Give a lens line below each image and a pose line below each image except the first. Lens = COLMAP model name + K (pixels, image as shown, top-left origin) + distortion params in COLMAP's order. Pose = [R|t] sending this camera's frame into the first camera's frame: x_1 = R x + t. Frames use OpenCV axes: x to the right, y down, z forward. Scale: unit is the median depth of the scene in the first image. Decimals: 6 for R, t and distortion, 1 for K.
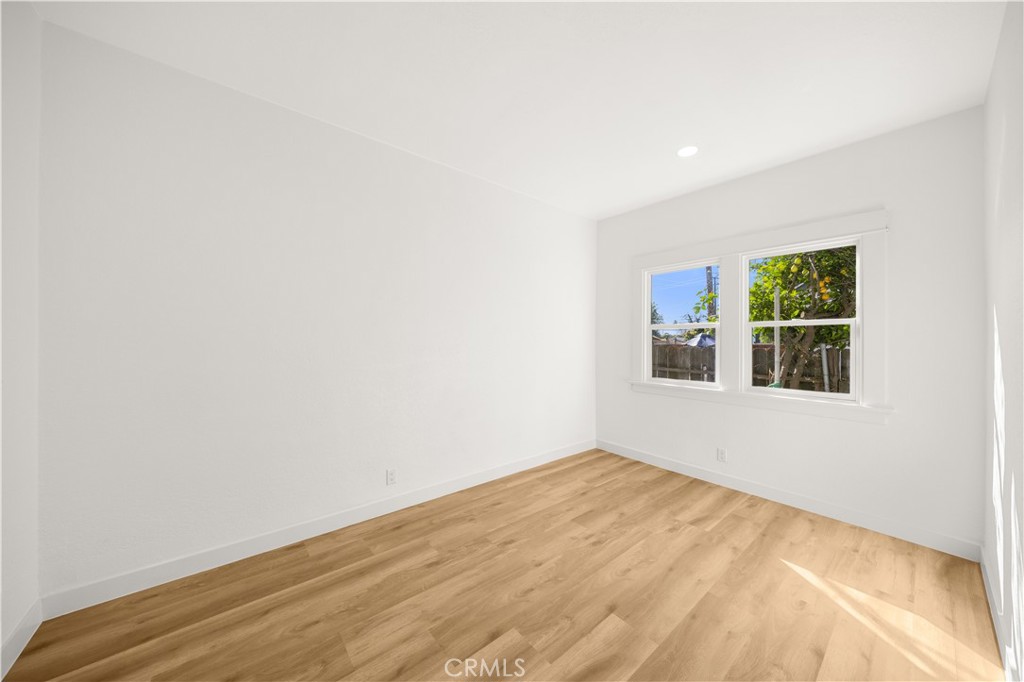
lens RADIAL K [[351.1, 0, 509.5], [0, 351.1, 335.1], [0, 0, 1]] dist [-0.000393, -0.000468]
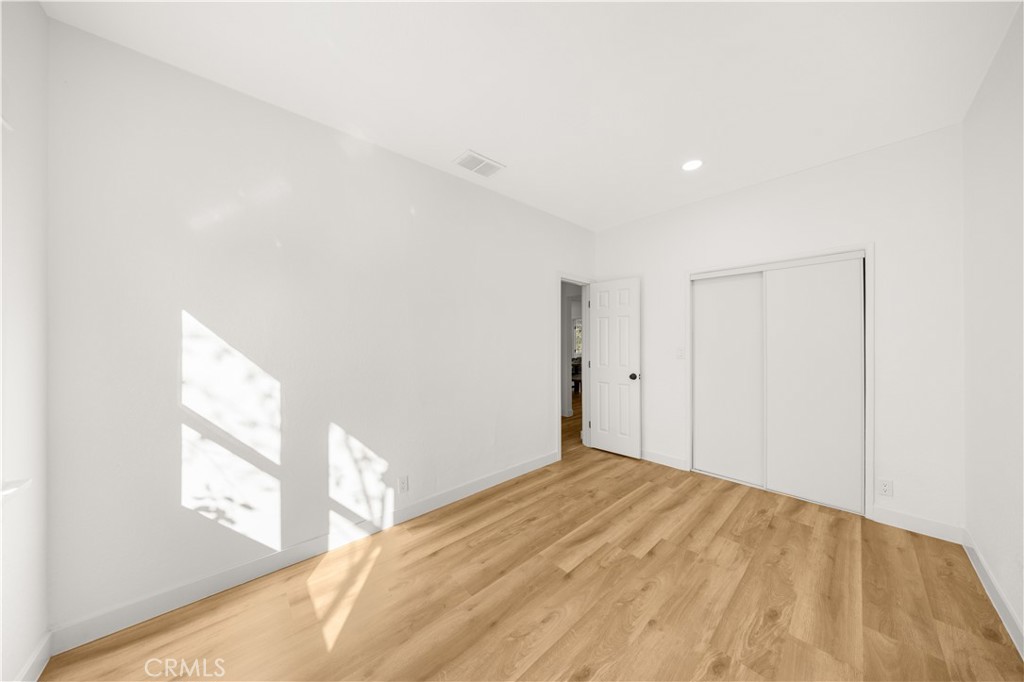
lens RADIAL K [[316.8, 0, 511.5], [0, 316.8, 344.6], [0, 0, 1]] dist [-0.007734, 0.000017]
pose [[-0.999044, -0.004584, -0.043473, 0.482375], [-0.004246, 0.999960, -0.007868, 0.012906], [0.043508, -0.007676, -0.999024, 1.866977]]
